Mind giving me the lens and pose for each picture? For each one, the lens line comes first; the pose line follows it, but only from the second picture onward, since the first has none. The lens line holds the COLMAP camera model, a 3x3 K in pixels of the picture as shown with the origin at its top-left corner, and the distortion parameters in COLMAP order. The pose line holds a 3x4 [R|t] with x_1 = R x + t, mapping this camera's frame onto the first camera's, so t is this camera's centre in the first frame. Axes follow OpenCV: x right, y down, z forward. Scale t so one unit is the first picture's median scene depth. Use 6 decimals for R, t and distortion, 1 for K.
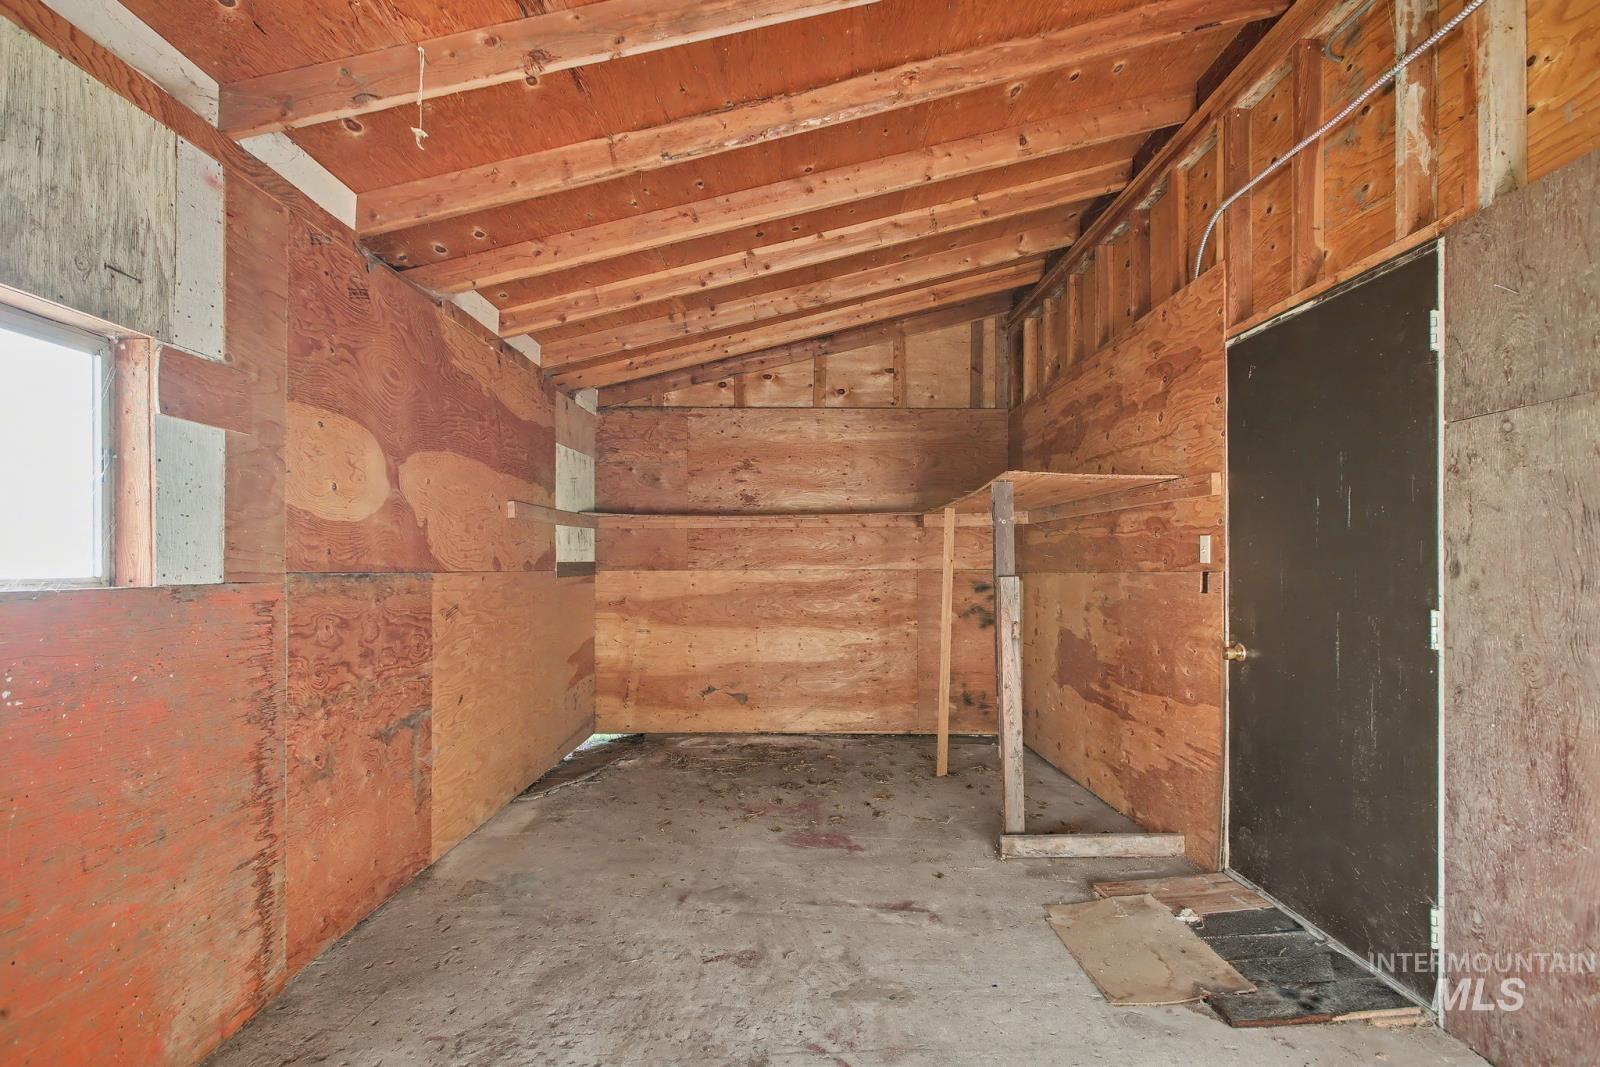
lens RADIAL K [[739.0, 0, 802.9], [0, 739.0, 547.8], [0, 0, 1]] dist [-0.013507, 0.000562]
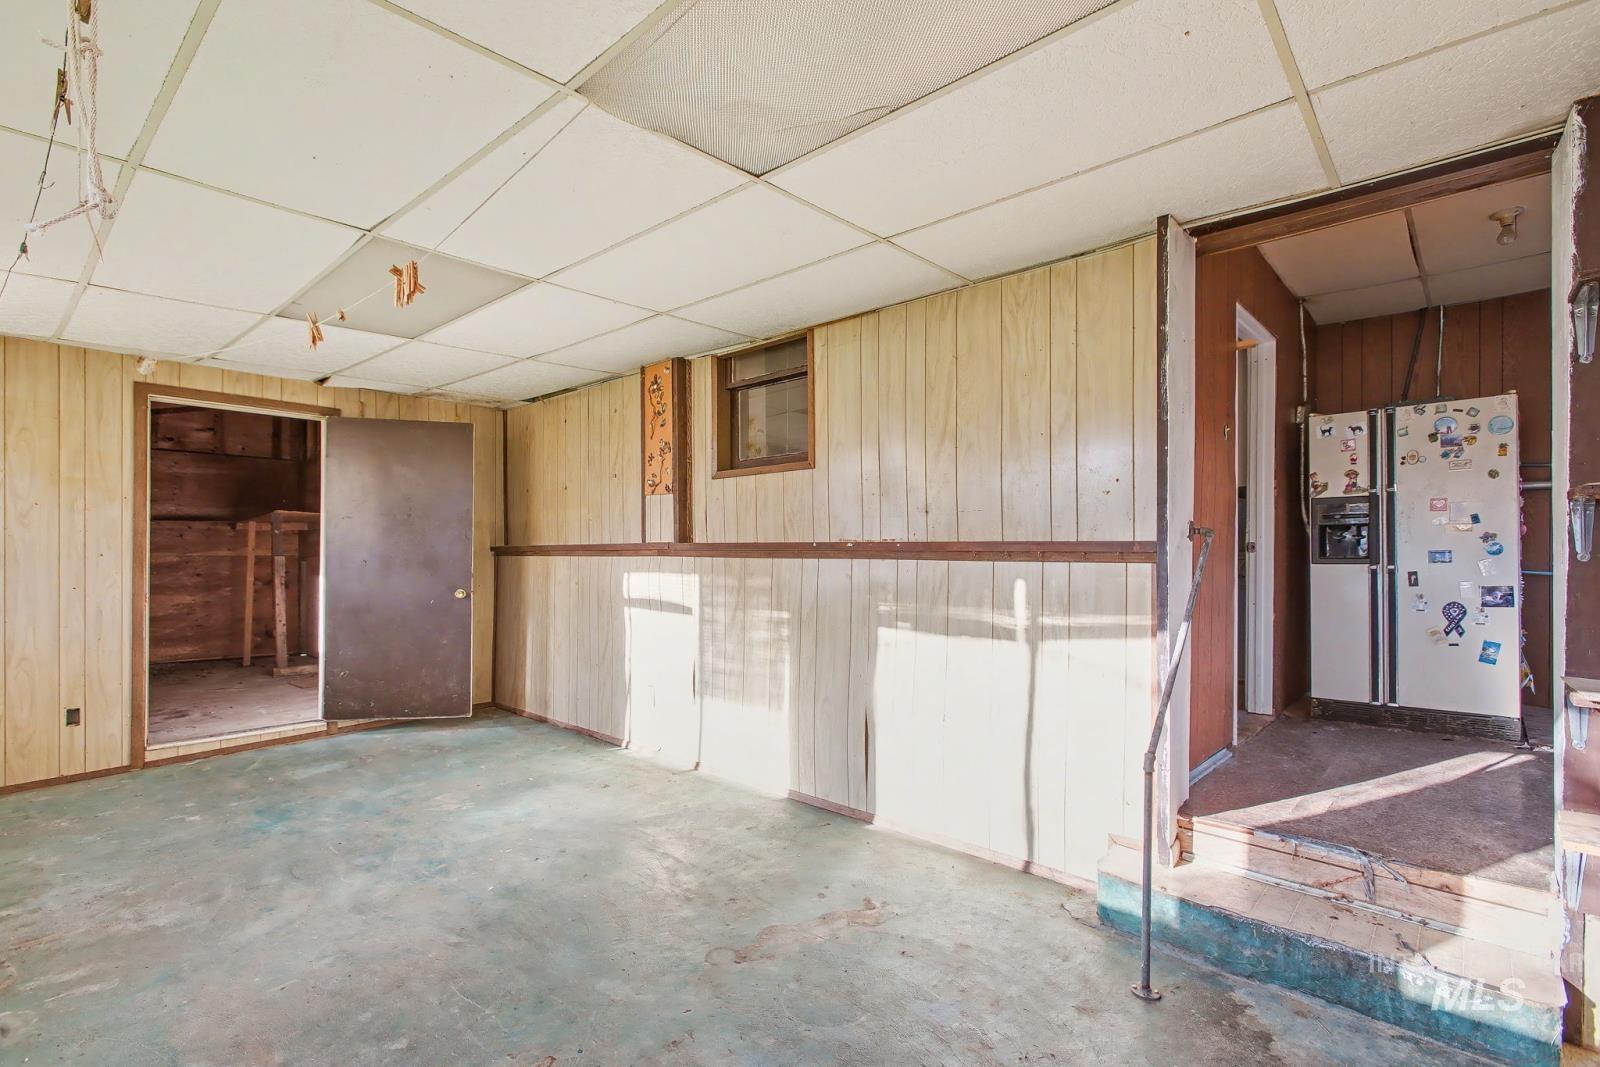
lens RADIAL K [[739.0, 0, 802.3], [0, 739.0, 547.6], [0, 0, 1]] dist [-0.013507, 0.000562]
pose [[0.692254, 0.001390, 0.721653, -0.137884], [-0.010044, 0.999920, 0.007709, -0.012599], [-0.721584, -0.012584, 0.692212, -1.007774]]
